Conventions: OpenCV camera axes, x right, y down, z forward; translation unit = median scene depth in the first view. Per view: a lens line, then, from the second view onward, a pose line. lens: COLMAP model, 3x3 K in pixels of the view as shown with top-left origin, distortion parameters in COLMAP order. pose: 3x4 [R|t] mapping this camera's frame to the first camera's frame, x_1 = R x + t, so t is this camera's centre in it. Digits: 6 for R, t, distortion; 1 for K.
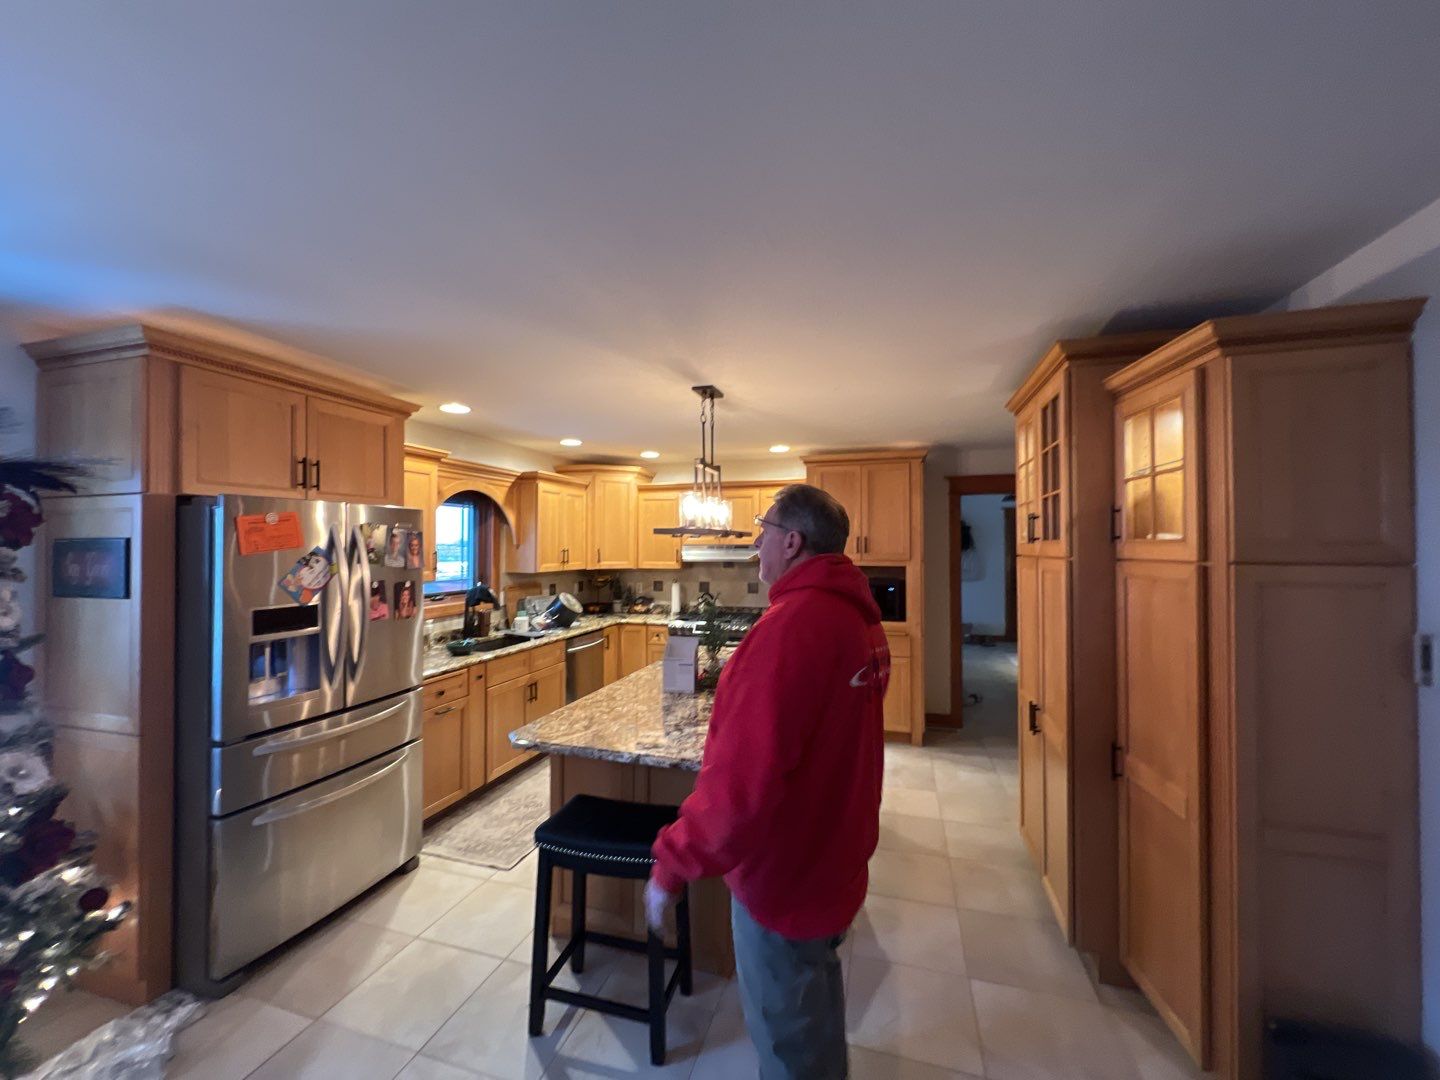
lens RADIAL K [[578.4, 0, 718.0], [0, 578.4, 539.9], [0, 0, 1]] dist [-0.000179, 0.000749]
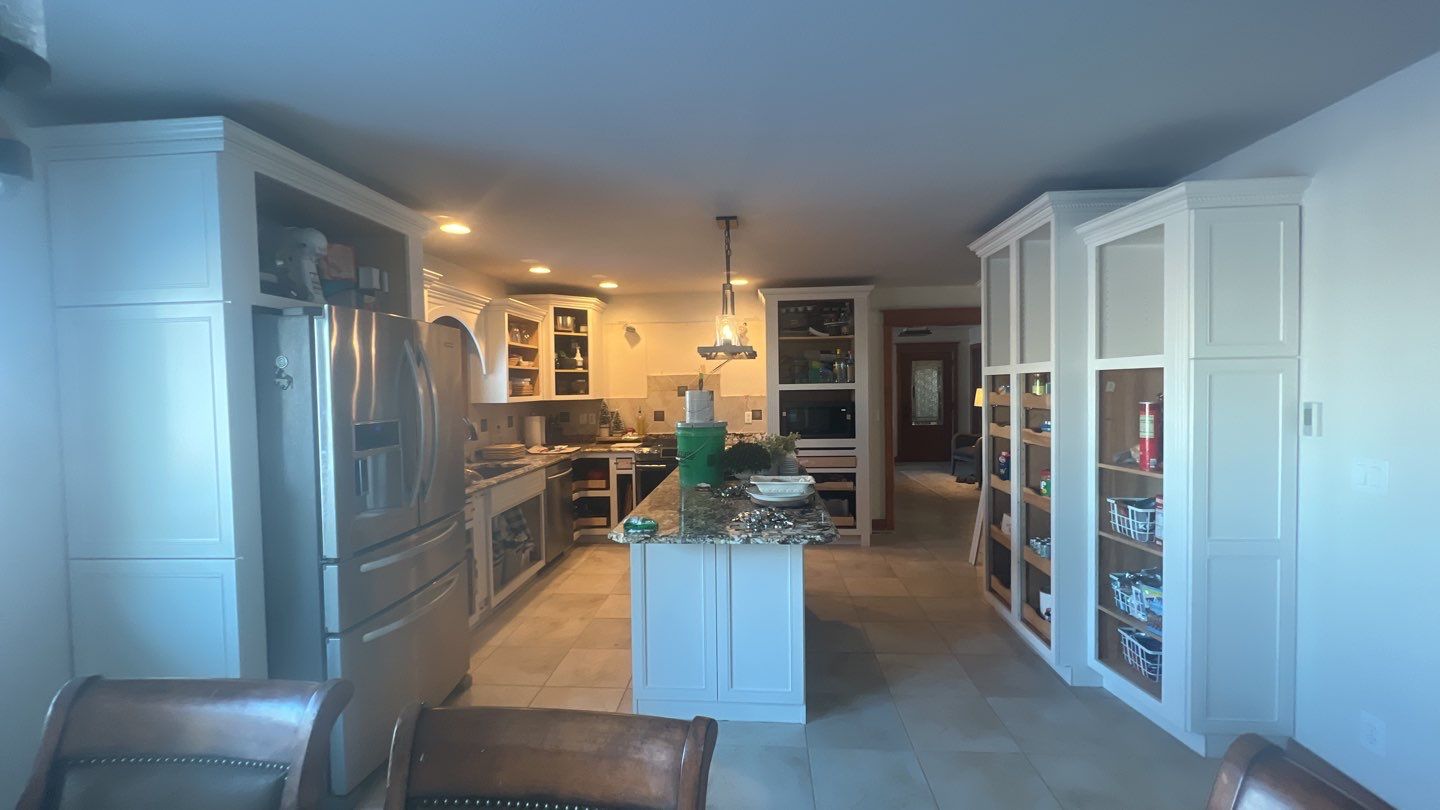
lens RADIAL K [[578.1, 0, 721.1], [0, 578.1, 408.9], [0, 0, 1]] dist [0.001258, 0.000090]
pose [[0.974664, -0.027234, 0.222011, -0.177205], [0.016457, 0.998601, 0.050248, 0.023468], [-0.223069, -0.045321, 0.973749, -0.037005]]
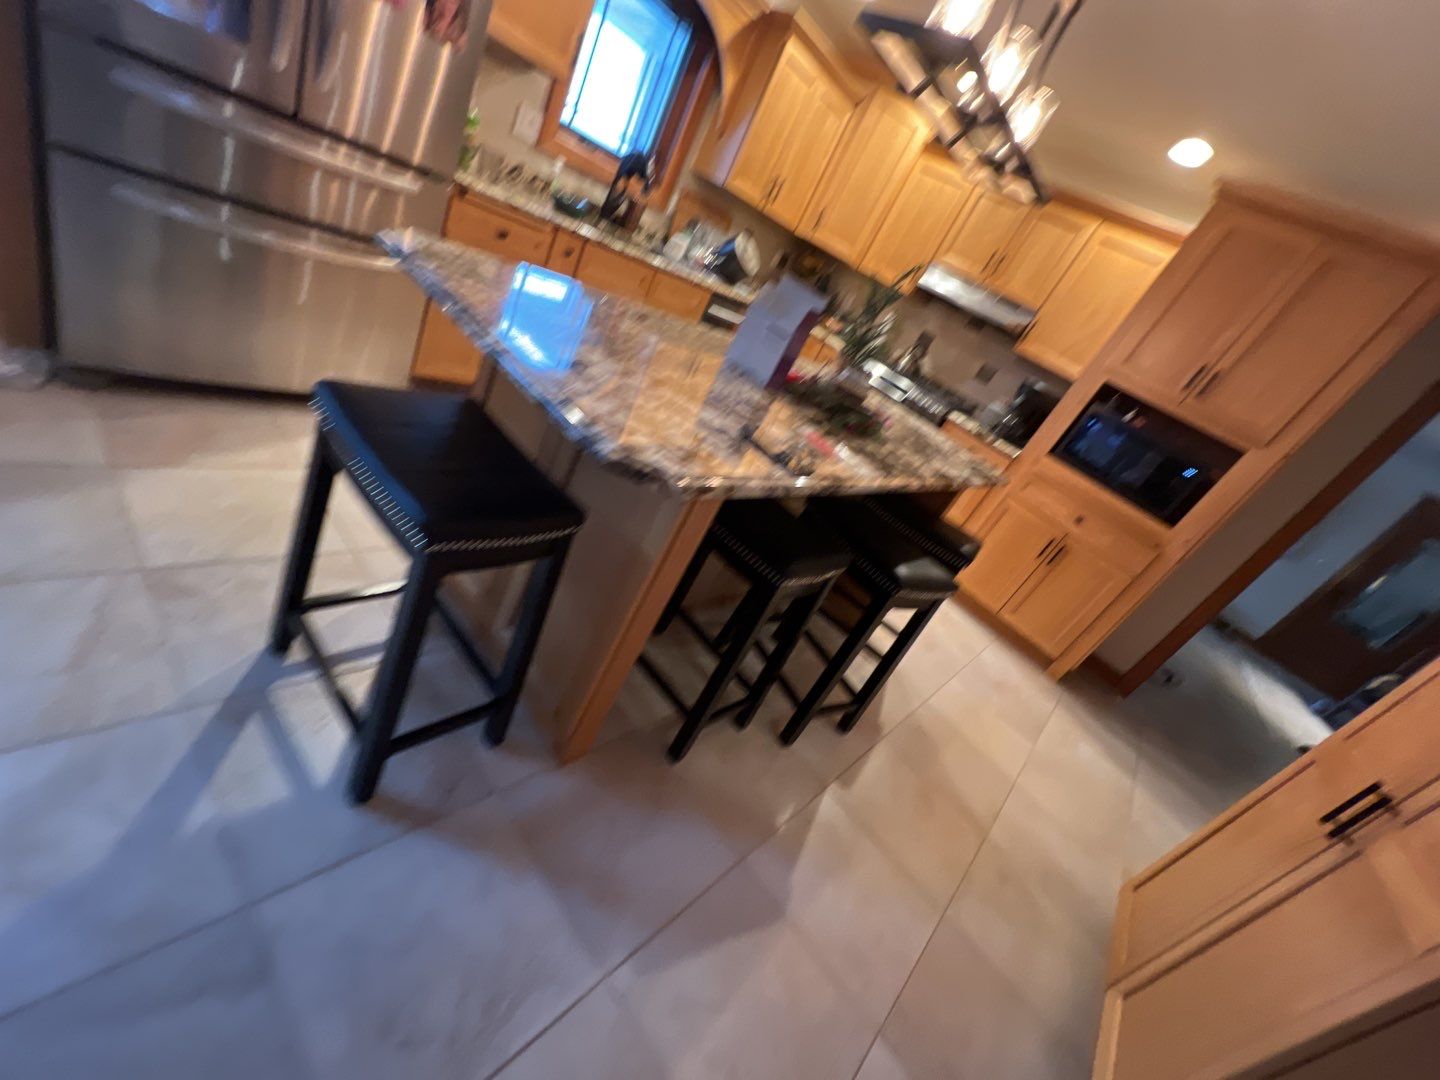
lens RADIAL K [[578.4, 0, 722.6], [0, 578.4, 545.5], [0, 0, 1]] dist [-0.000179, 0.000749]
pose [[0.804166, 0.559443, -0.200848, 0.073054], [-0.434784, 0.784026, 0.443020, 0.089356], [0.405314, -0.268936, 0.873724, 0.258622]]
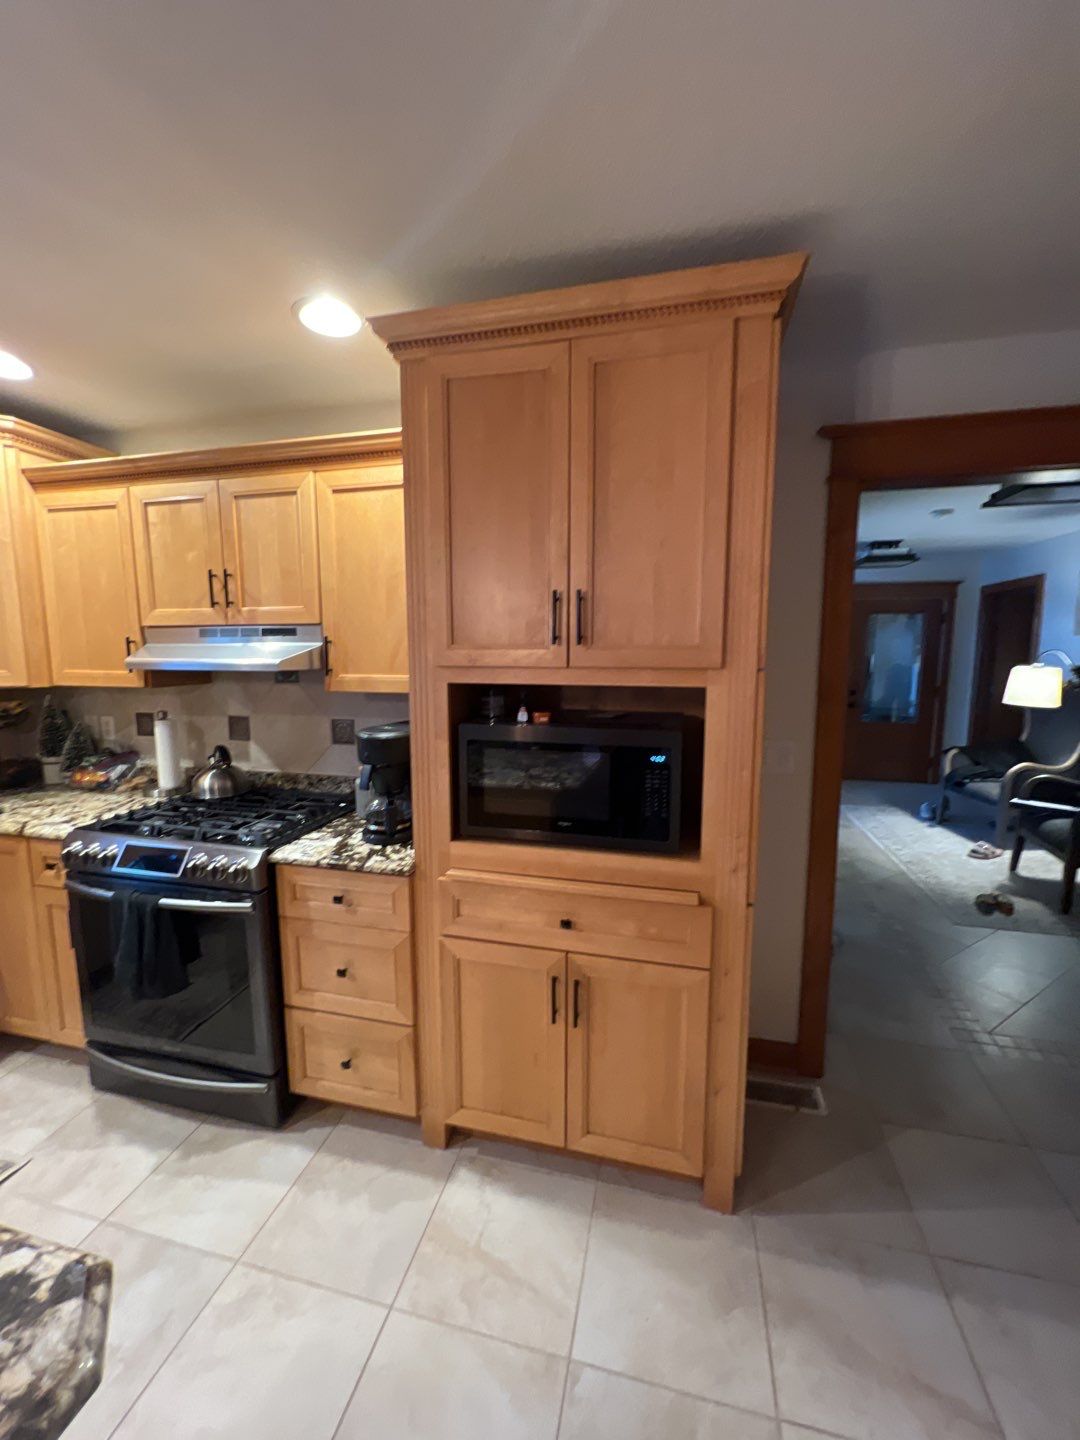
lens RADIAL K [[578.4, 0, 541.6], [0, 578.4, 722.2], [0, 0, 1]] dist [-0.000179, 0.000749]
pose [[0.998467, -0.007252, 0.054874, 0.217912], [-0.000579, 0.989958, 0.141362, 0.020022], [-0.055348, -0.141177, 0.988436, 0.690153]]
